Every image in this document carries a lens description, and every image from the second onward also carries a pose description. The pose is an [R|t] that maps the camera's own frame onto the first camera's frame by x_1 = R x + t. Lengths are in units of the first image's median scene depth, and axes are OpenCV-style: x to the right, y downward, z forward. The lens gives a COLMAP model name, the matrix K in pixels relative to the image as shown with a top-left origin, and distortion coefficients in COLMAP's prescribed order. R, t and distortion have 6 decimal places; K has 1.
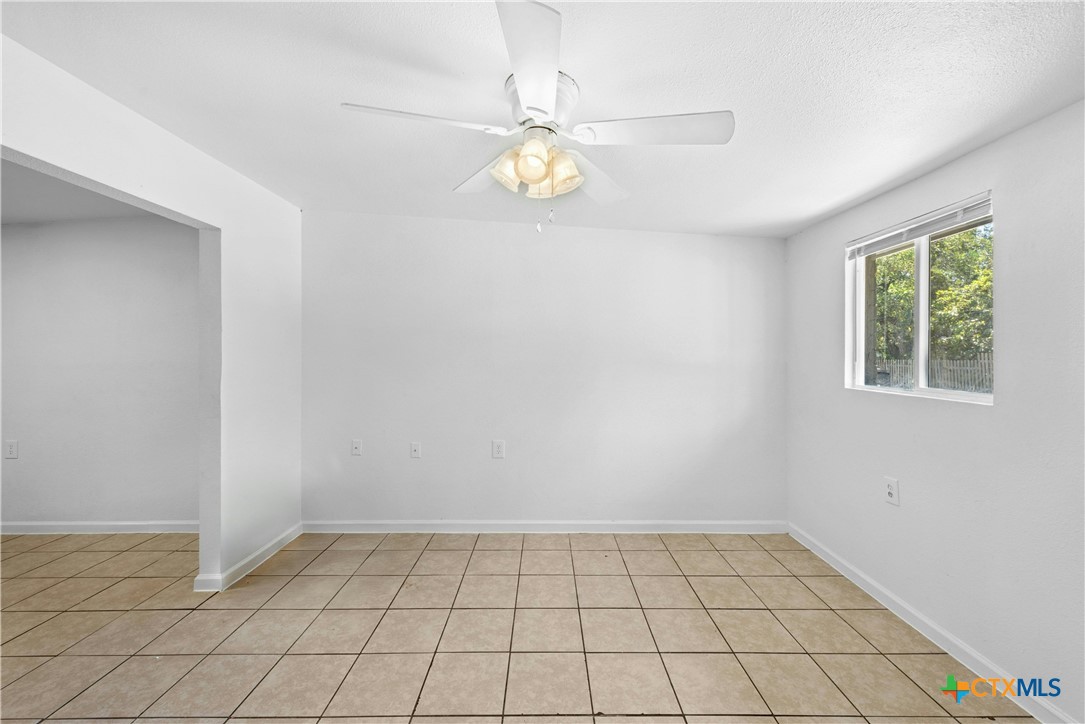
lens RADIAL K [[424.6, 0, 542.5], [0, 424.6, 355.7], [0, 0, 1]] dist [0.002198, -0.000978]
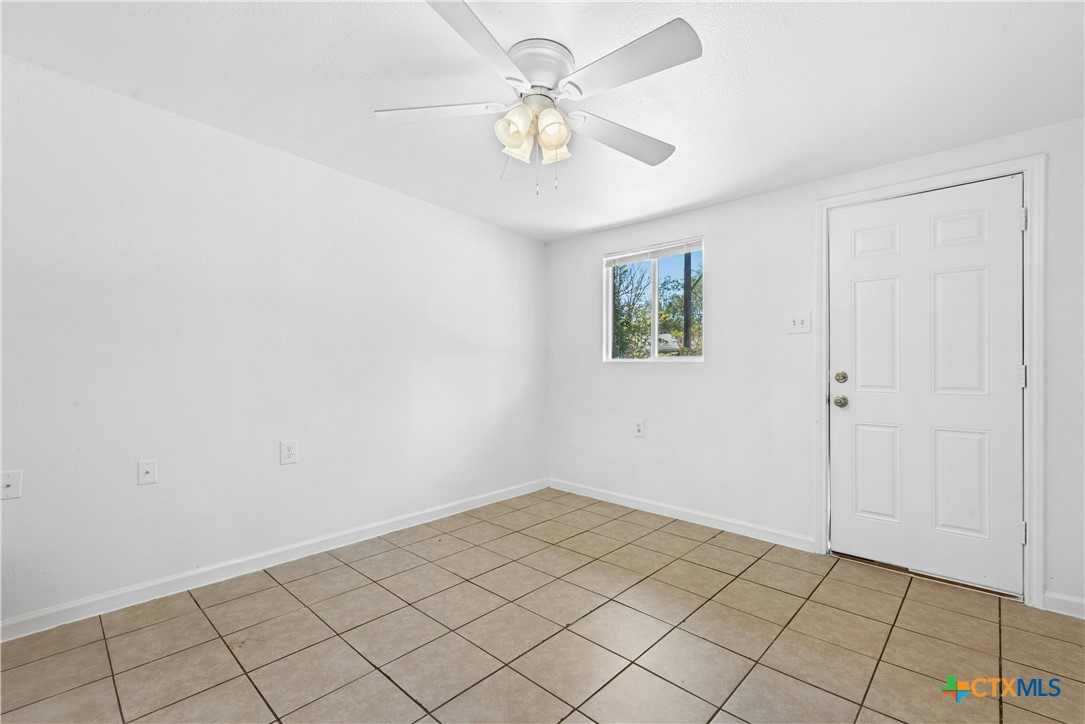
lens RADIAL K [[476.6, 0, 538.8], [0, 476.6, 367.6], [0, 0, 1]] dist [0.000078, -0.001299]
pose [[0.688558, -0.009541, 0.725118, -0.512212], [0.007978, 0.999953, 0.005581, 0.082146], [-0.725137, 0.001942, 0.688602, 0.099361]]
